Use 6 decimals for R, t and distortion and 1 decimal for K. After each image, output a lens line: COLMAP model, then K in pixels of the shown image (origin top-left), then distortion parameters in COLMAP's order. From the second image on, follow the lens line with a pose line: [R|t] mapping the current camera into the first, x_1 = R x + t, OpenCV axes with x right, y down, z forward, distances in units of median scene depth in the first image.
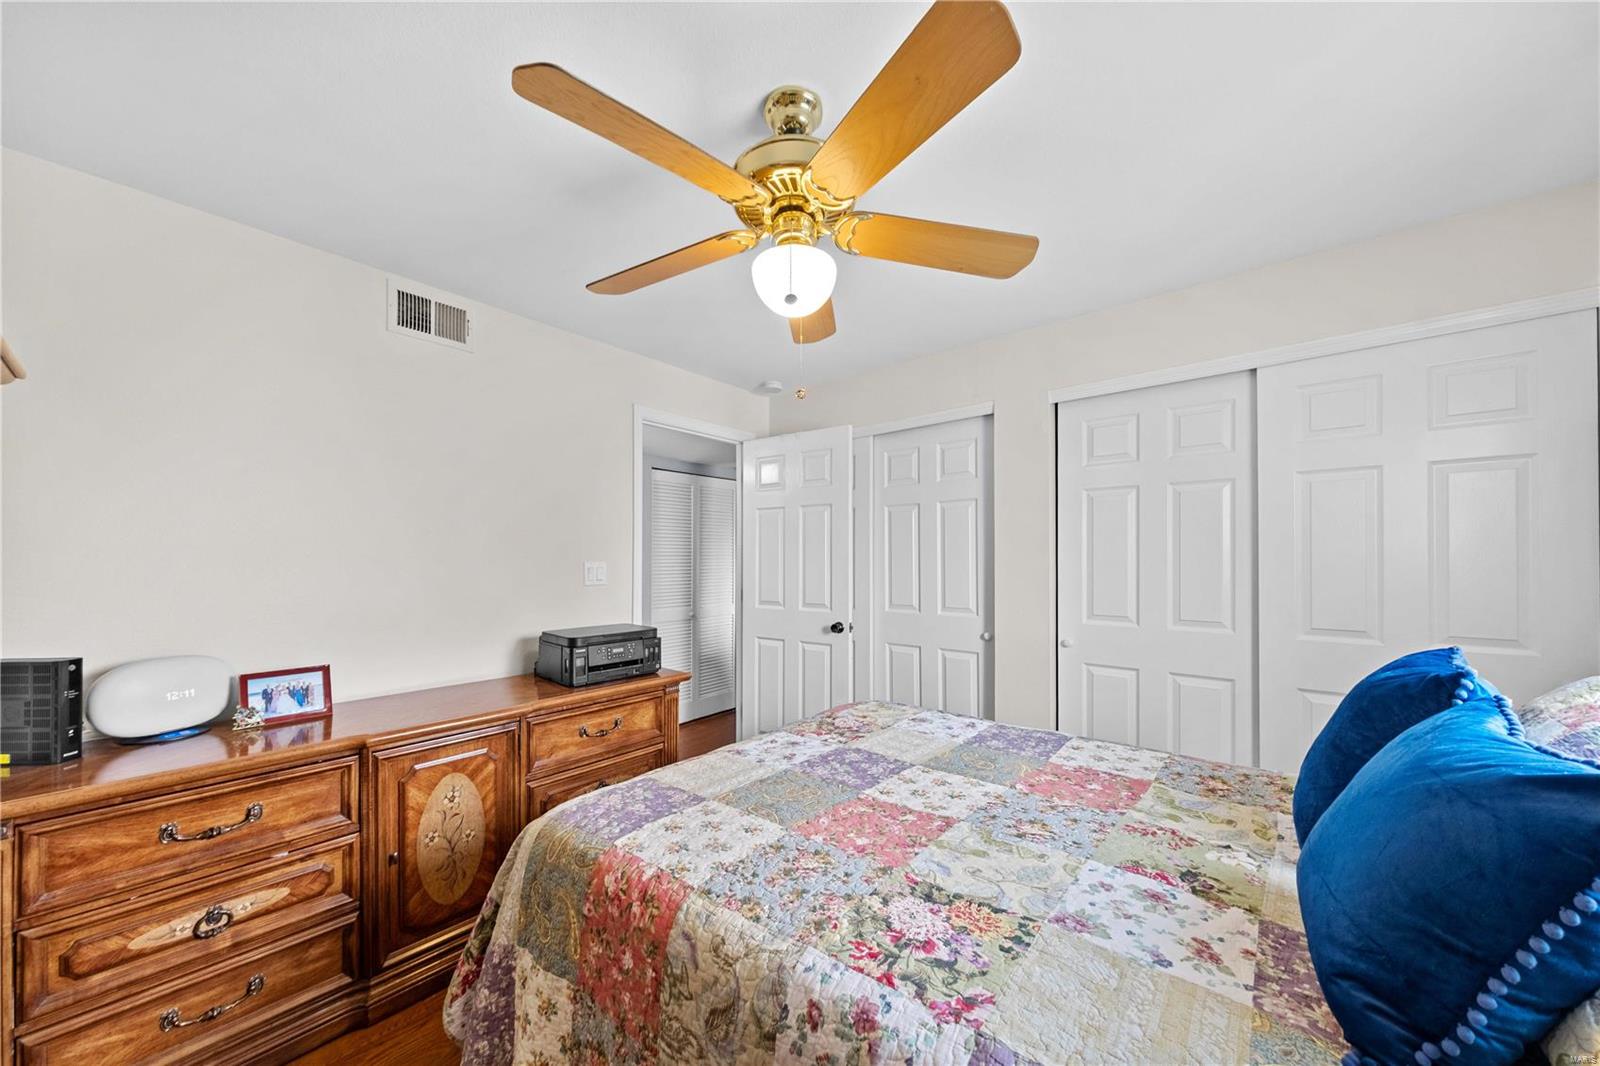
lens RADIAL K [[555.2, 0, 796.3], [0, 555.2, 549.8], [0, 0, 1]] dist [-0.000346, -0.000020]
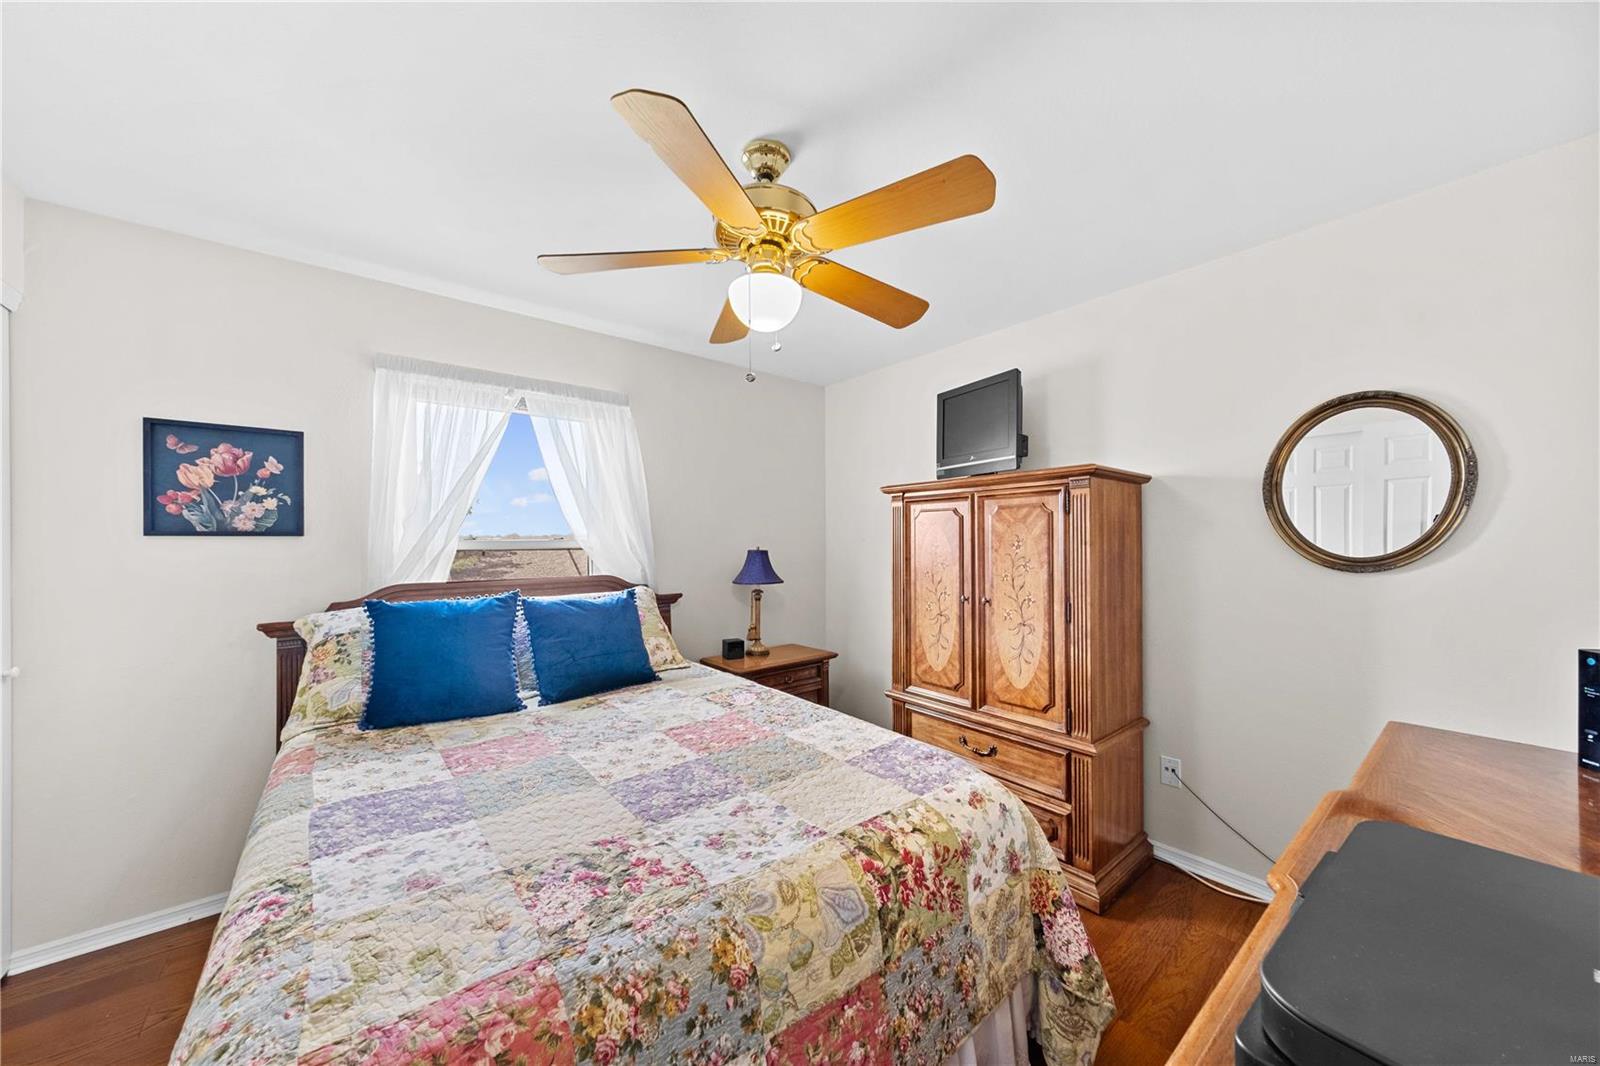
lens RADIAL K [[555.2, 0, 796.3], [0, 555.2, 549.8], [0, 0, 1]] dist [-0.000346, -0.000020]
pose [[-0.983310, 0.003418, 0.181905, -0.249286], [0.002756, 0.999989, -0.003890, 0.034890], [-0.181917, -0.003324, -0.983308, 1.943529]]
